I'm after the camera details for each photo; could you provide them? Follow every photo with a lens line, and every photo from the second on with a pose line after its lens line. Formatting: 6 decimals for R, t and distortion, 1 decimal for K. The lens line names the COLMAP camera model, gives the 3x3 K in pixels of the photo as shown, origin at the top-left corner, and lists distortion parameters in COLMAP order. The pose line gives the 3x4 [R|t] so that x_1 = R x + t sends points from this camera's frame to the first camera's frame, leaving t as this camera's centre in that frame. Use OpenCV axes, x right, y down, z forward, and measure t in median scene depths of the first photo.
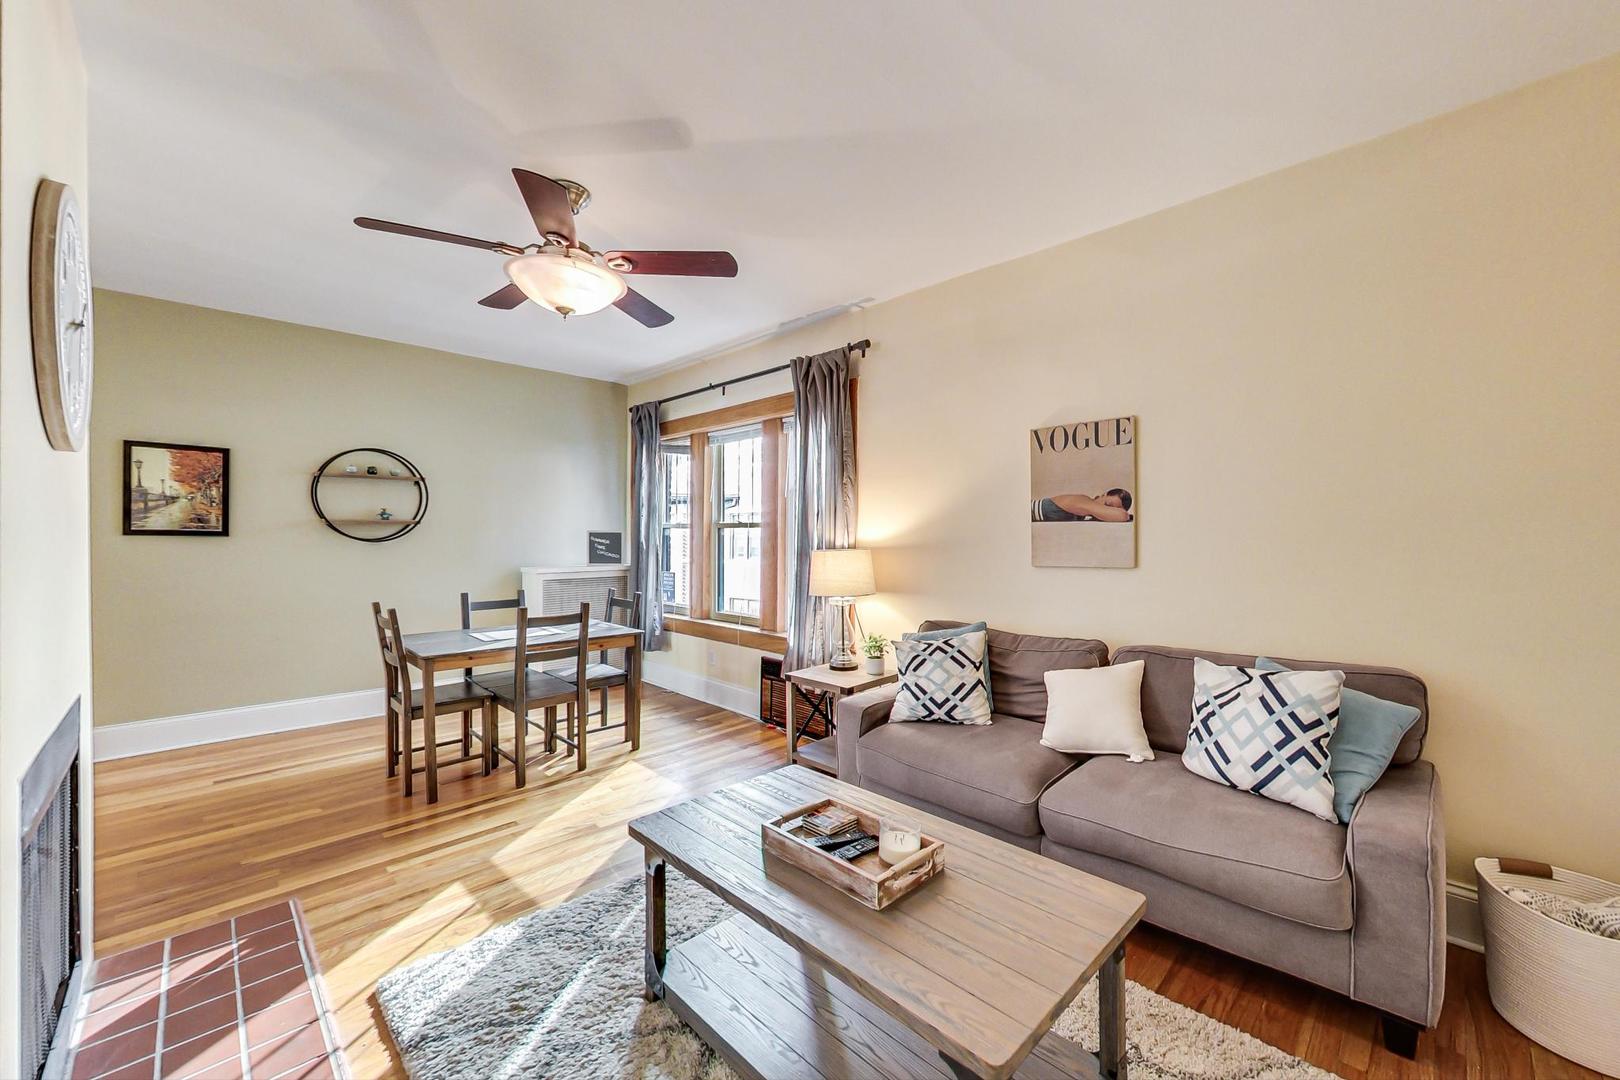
lens RADIAL K [[640.7, 0, 829.8], [0, 640.7, 520.8], [0, 0, 1]] dist [-0.000304, -0.000083]
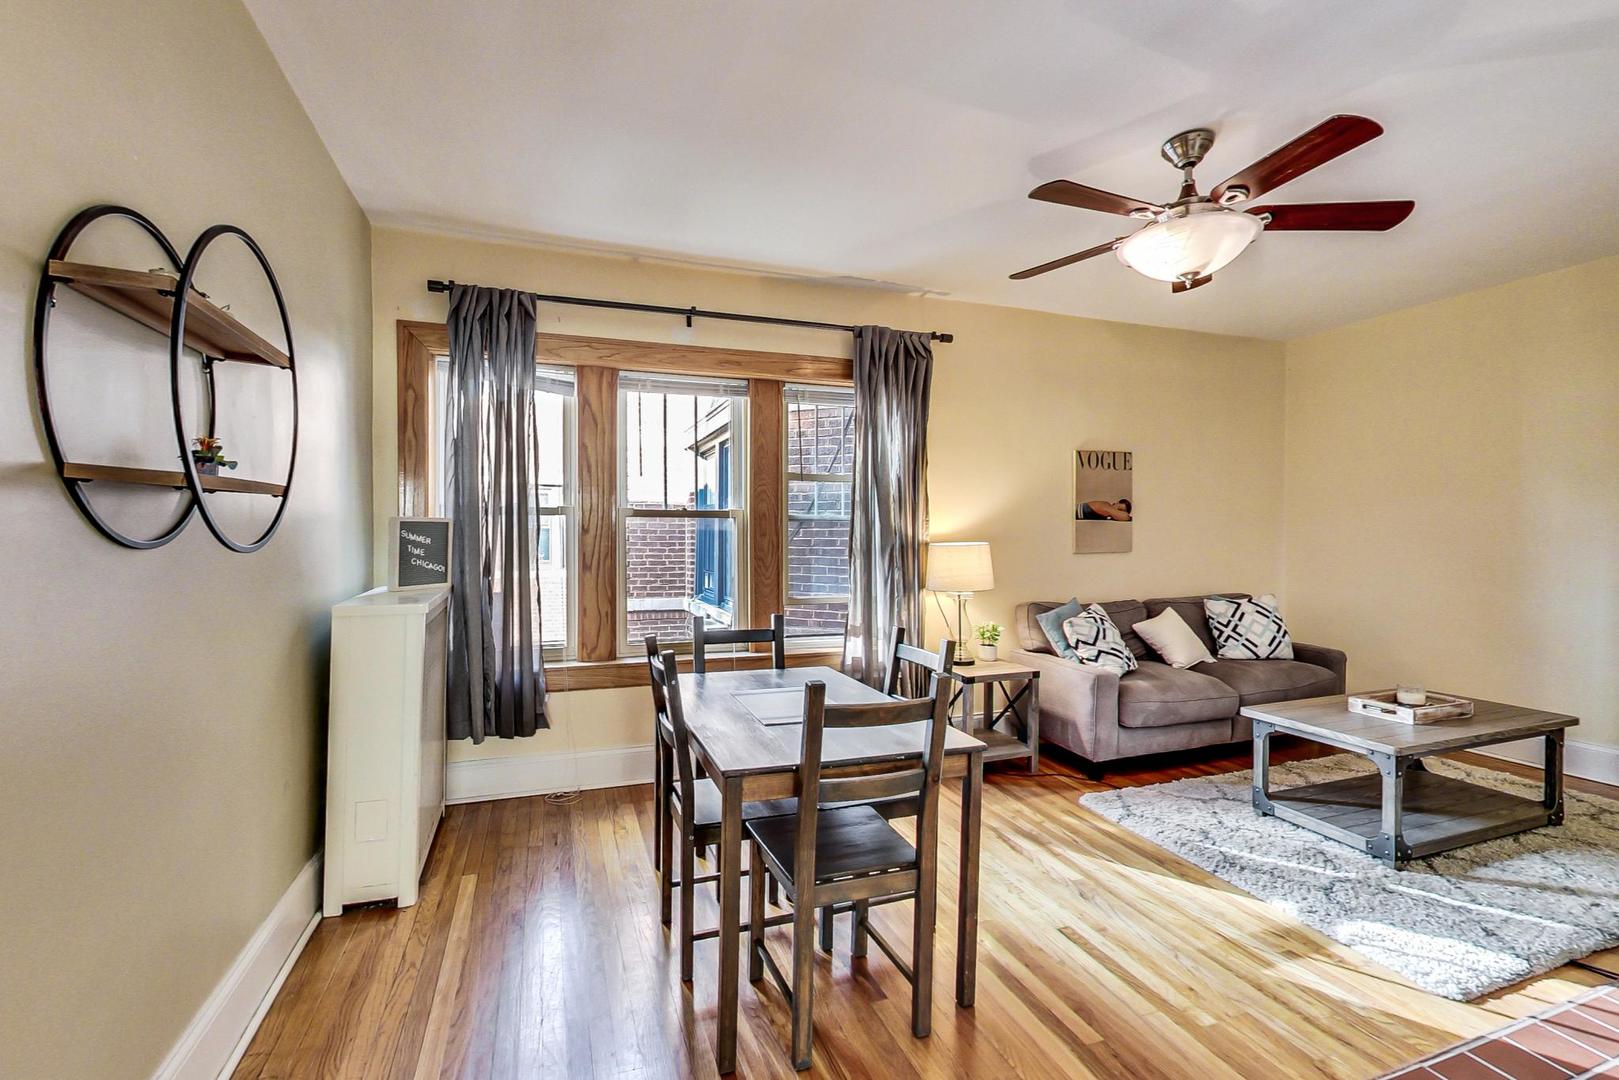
lens RADIAL K [[677.7, 0, 809.5], [0, 677.7, 540.0], [0, 0, 1]] dist [-0.000125, -0.000060]
pose [[0.451598, -0.008701, 0.892179, -0.932424], [-0.020843, 0.999577, 0.020299, 0.021061], [-0.891978, -0.027763, 0.451225, 0.664004]]
